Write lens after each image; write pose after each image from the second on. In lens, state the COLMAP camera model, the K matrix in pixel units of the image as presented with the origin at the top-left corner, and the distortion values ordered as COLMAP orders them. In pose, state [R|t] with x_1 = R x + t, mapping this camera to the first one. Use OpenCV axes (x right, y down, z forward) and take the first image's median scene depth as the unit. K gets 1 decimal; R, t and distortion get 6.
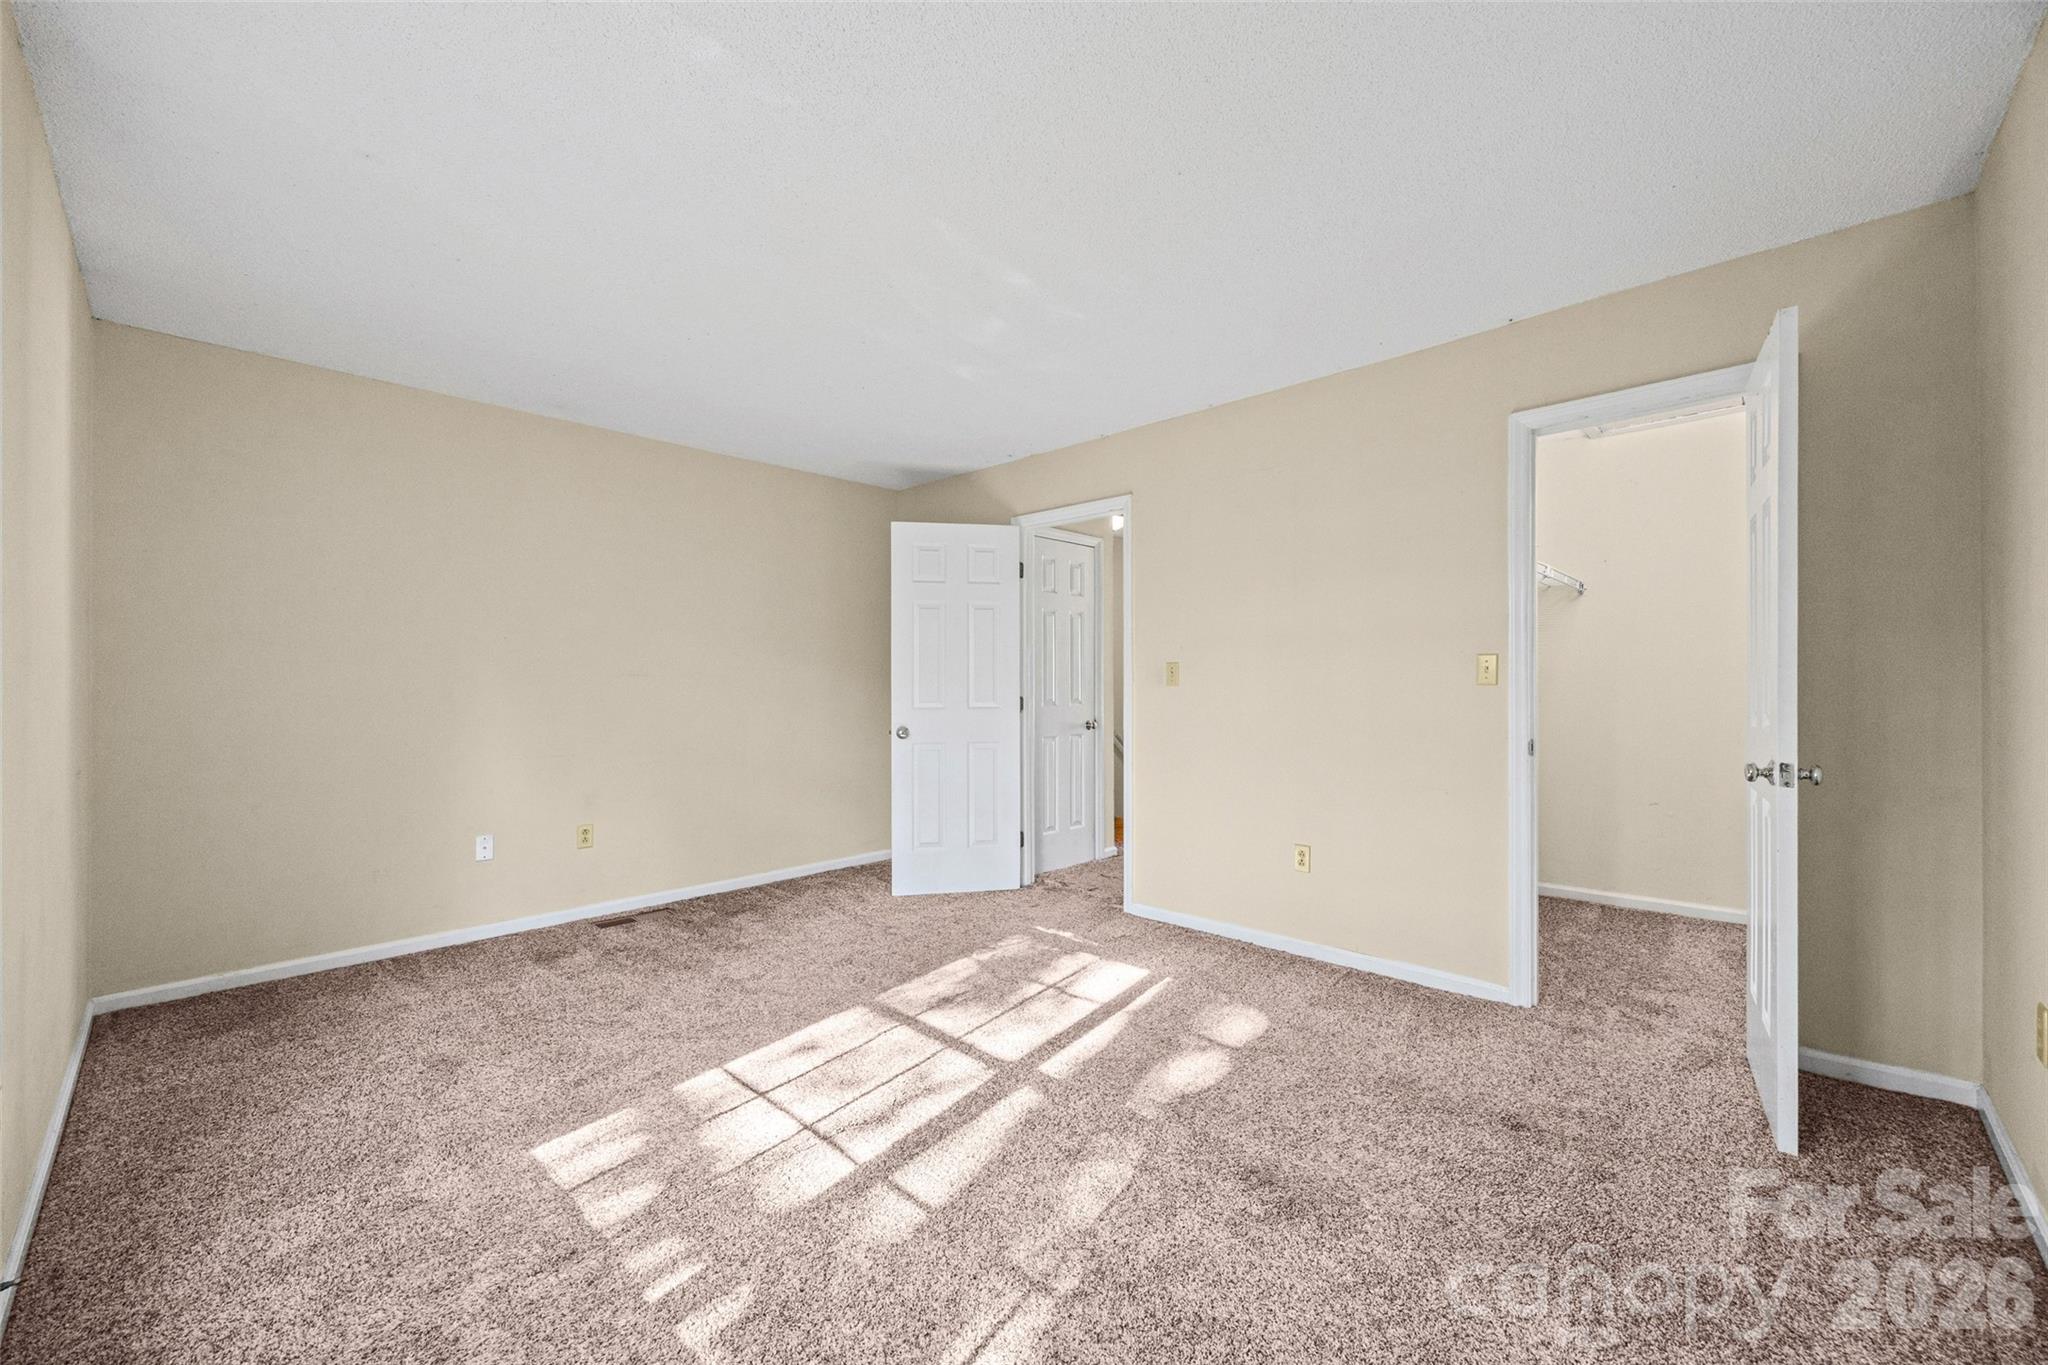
lens RADIAL K [[788.8, 0, 1025.7], [0, 788.8, 683.5], [0, 0, 1]] dist [-0.001595, -0.000636]
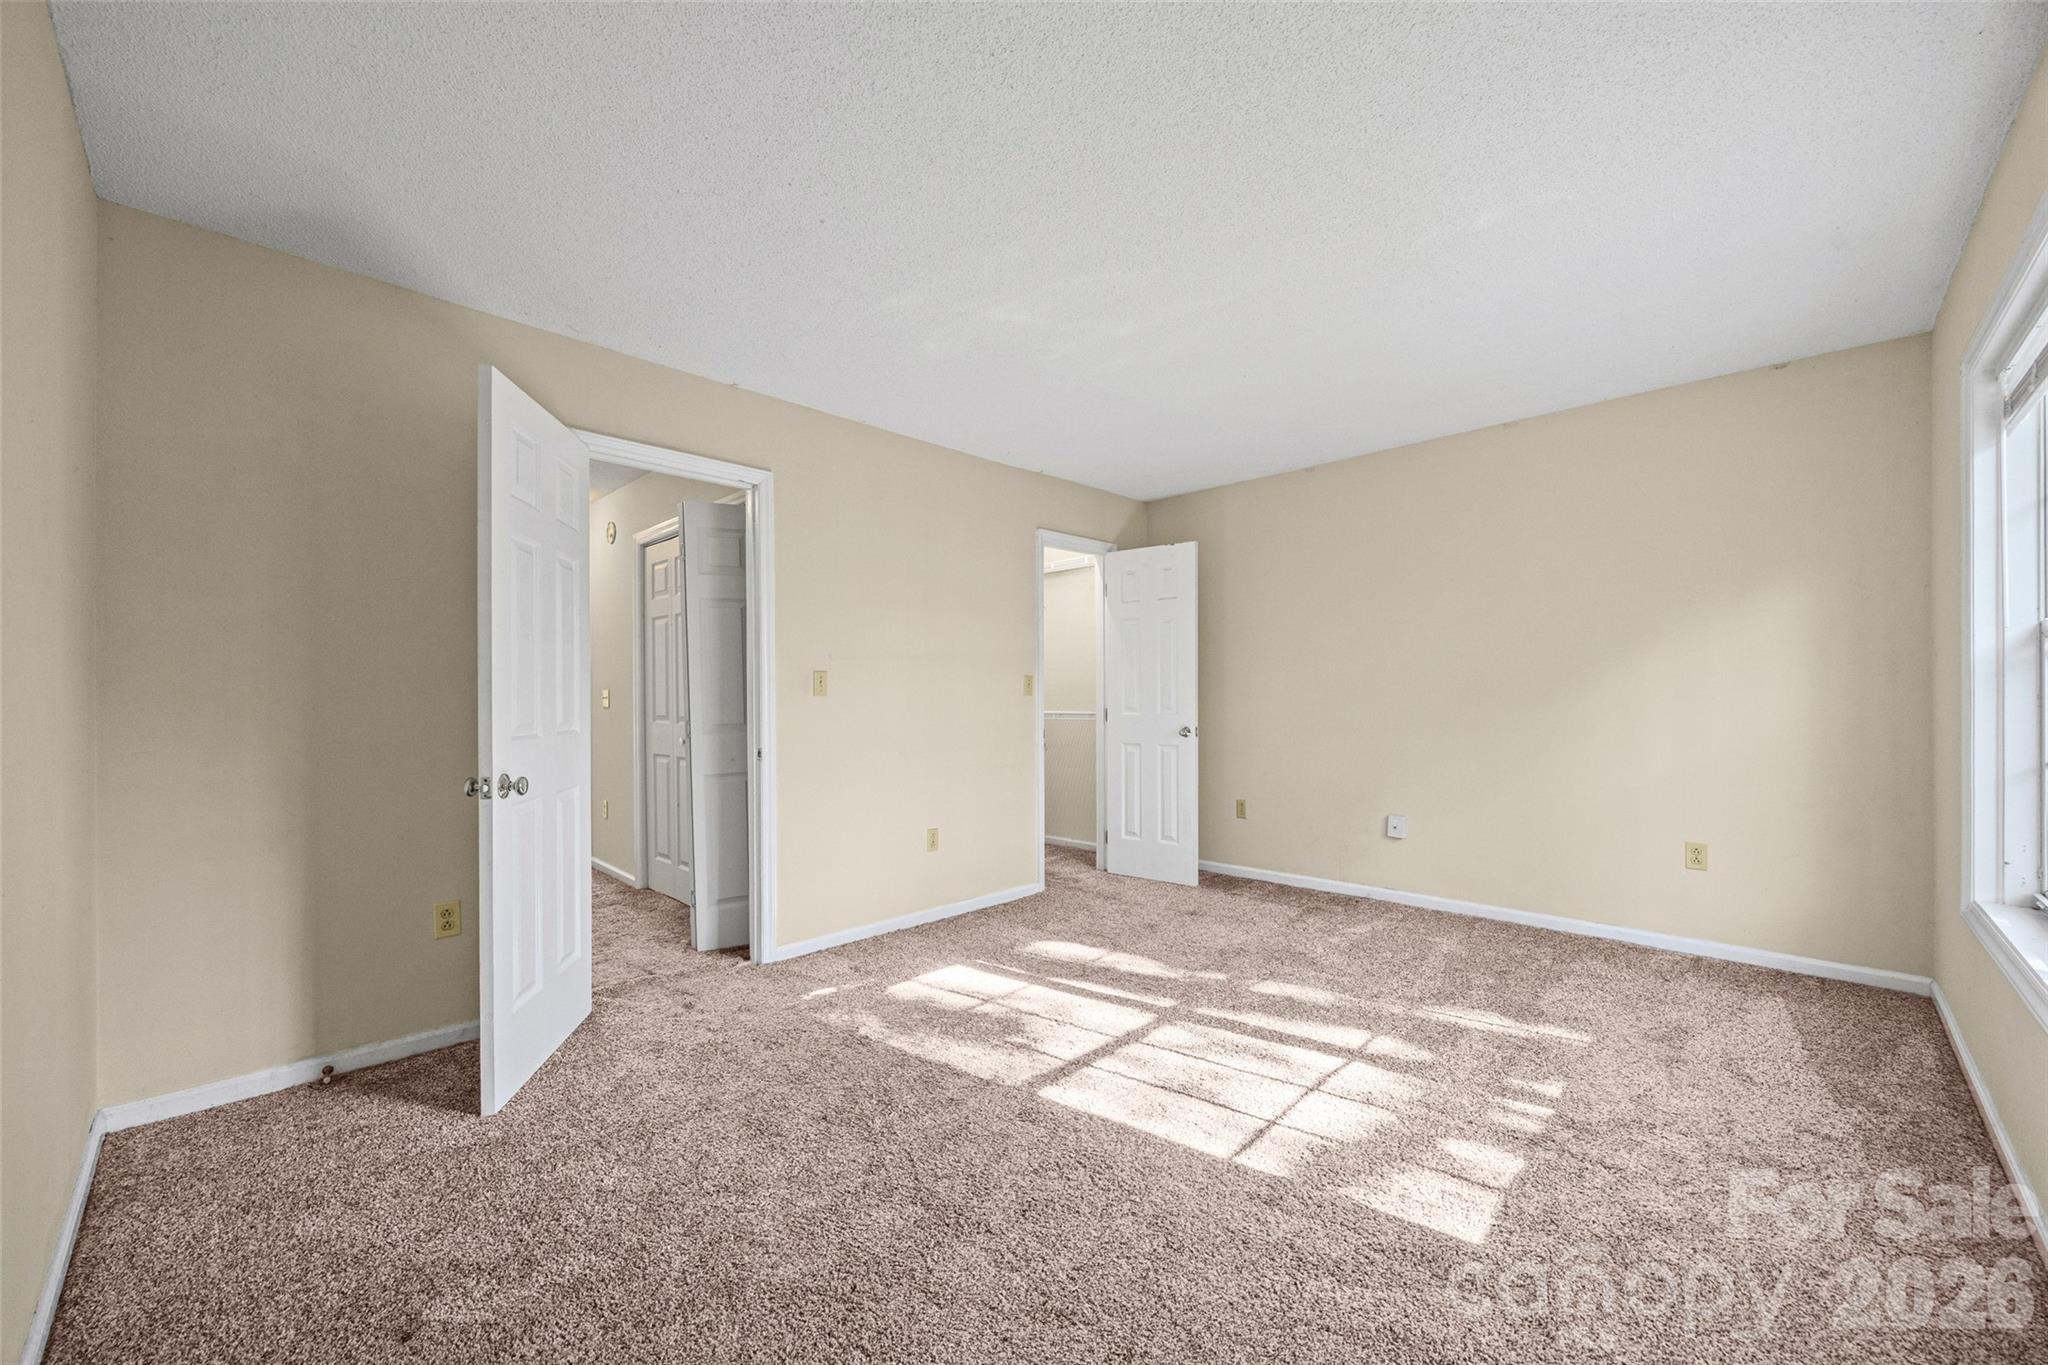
lens RADIAL K [[788.8, 0, 1026.5], [0, 788.8, 693.4], [0, 0, 1]] dist [-0.001595, -0.000636]
pose [[0.016912, -0.000070, 0.999857, -0.991128], [-0.002796, 0.999996, 0.000117, -0.000484], [-0.999853, -0.002797, 0.016912, 0.975982]]
